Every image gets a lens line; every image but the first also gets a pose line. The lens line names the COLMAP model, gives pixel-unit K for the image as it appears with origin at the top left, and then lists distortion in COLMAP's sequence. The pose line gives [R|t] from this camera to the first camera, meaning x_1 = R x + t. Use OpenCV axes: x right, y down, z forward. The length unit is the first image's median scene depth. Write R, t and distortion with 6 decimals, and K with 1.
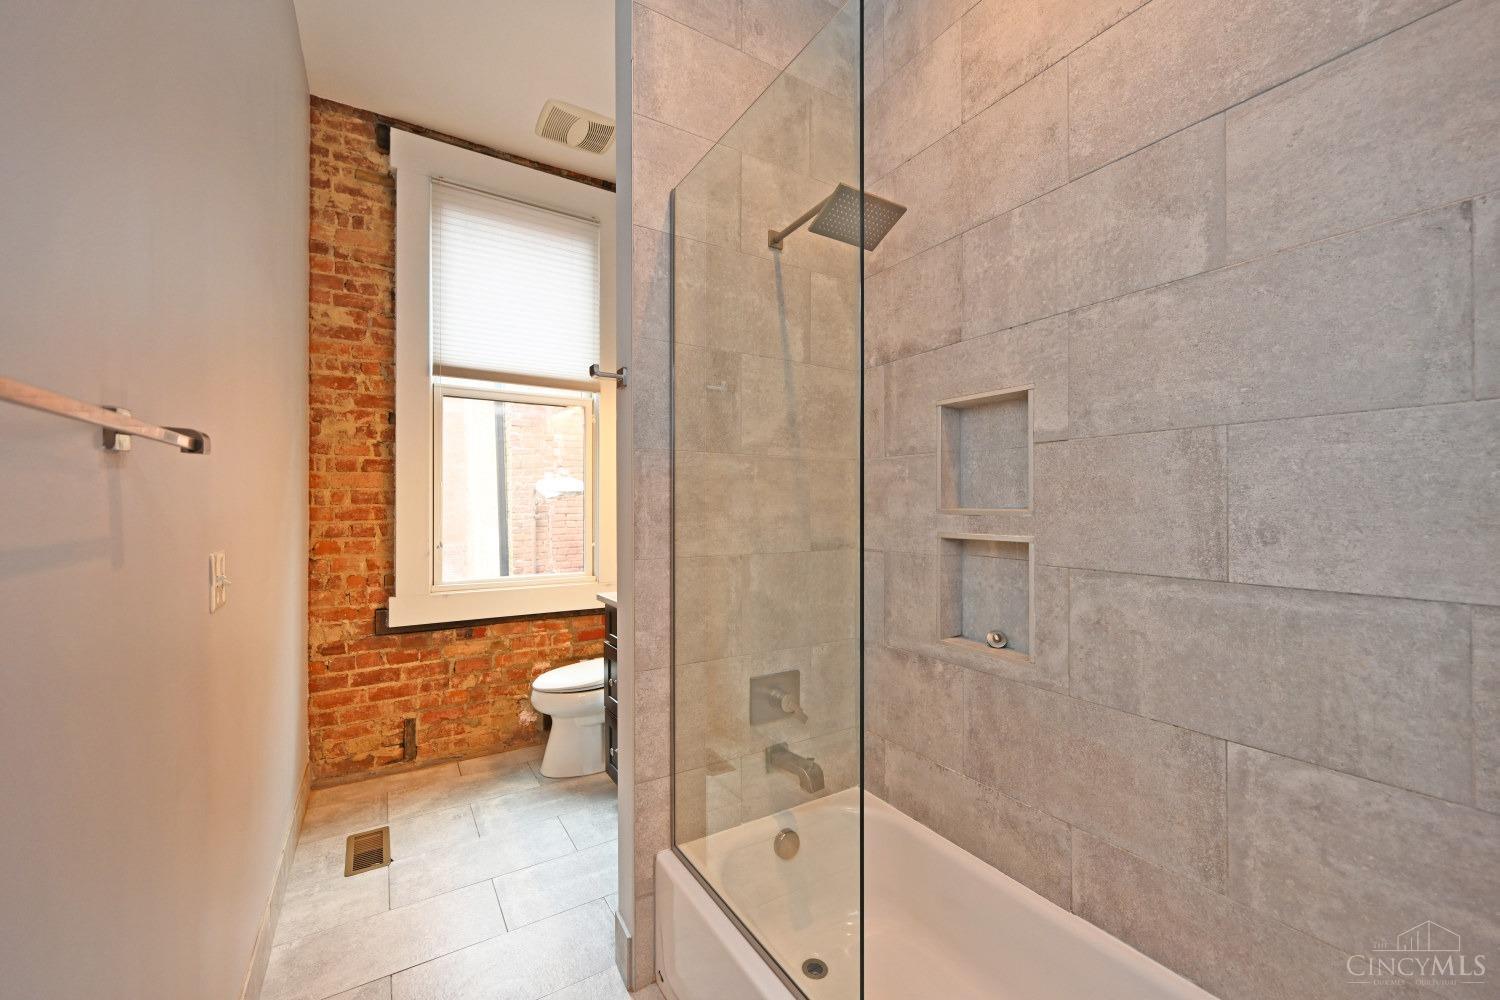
lens RADIAL K [[590.5, 0, 756.1], [0, 590.5, 496.5], [0, 0, 1]] dist [-0.003019, 0.000948]
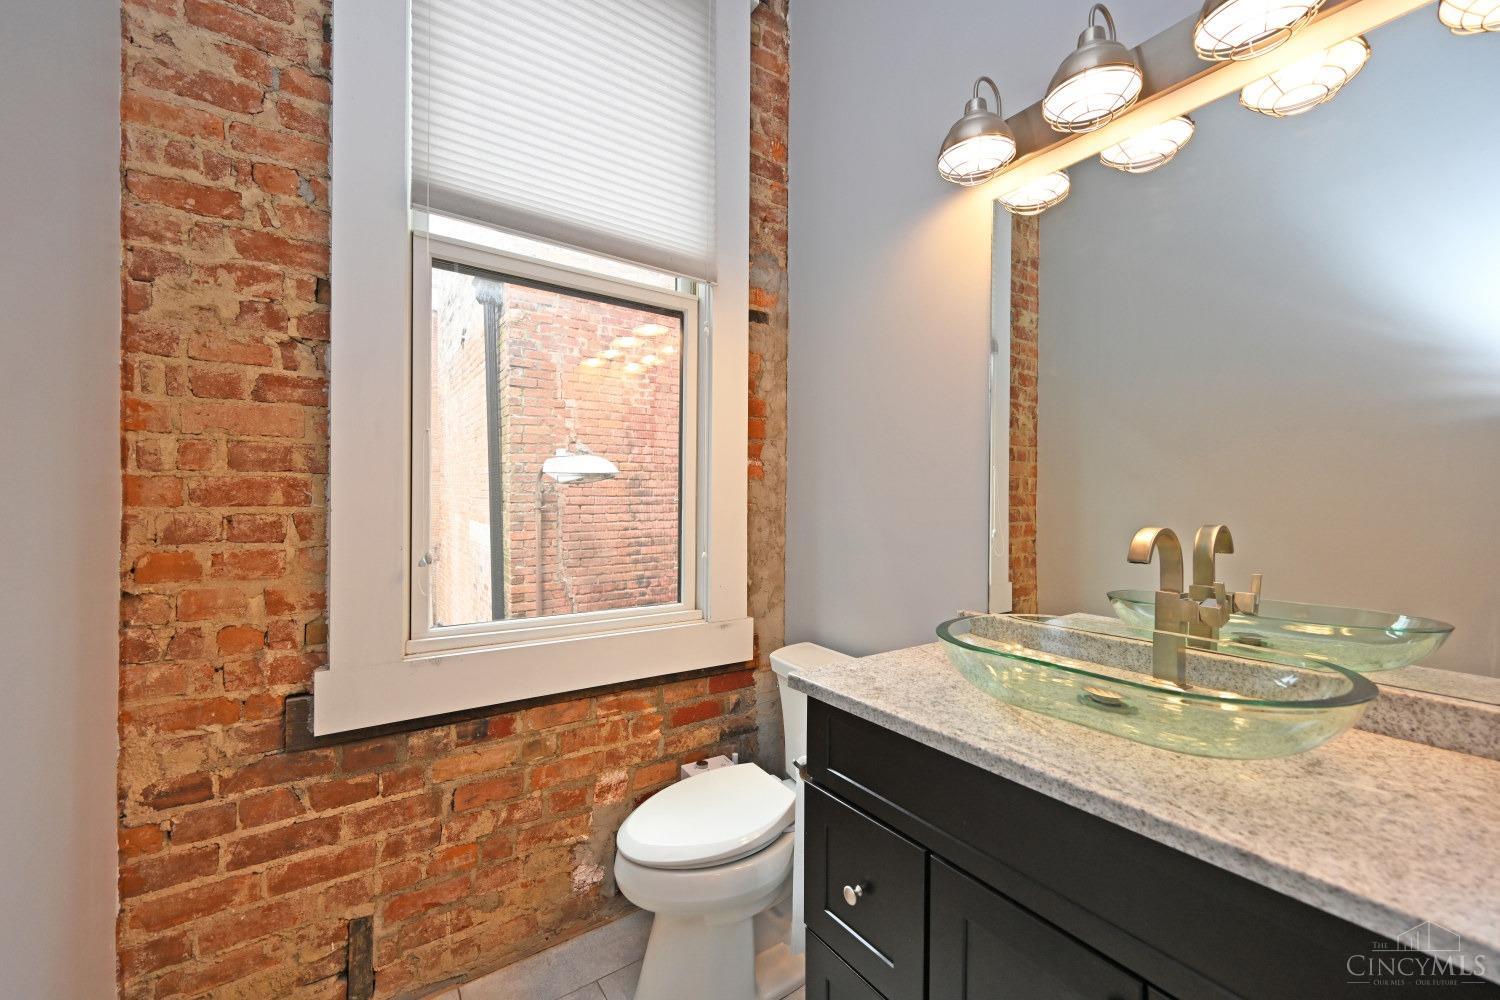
lens RADIAL K [[590.5, 0, 758.7], [0, 590.5, 498.6], [0, 0, 1]] dist [-0.003019, 0.000948]
pose [[0.998727, 0.009814, 0.049474, -0.293423], [-0.010304, 0.999900, 0.009663, 0.025486], [-0.049374, -0.010161, 0.998729, 0.514069]]
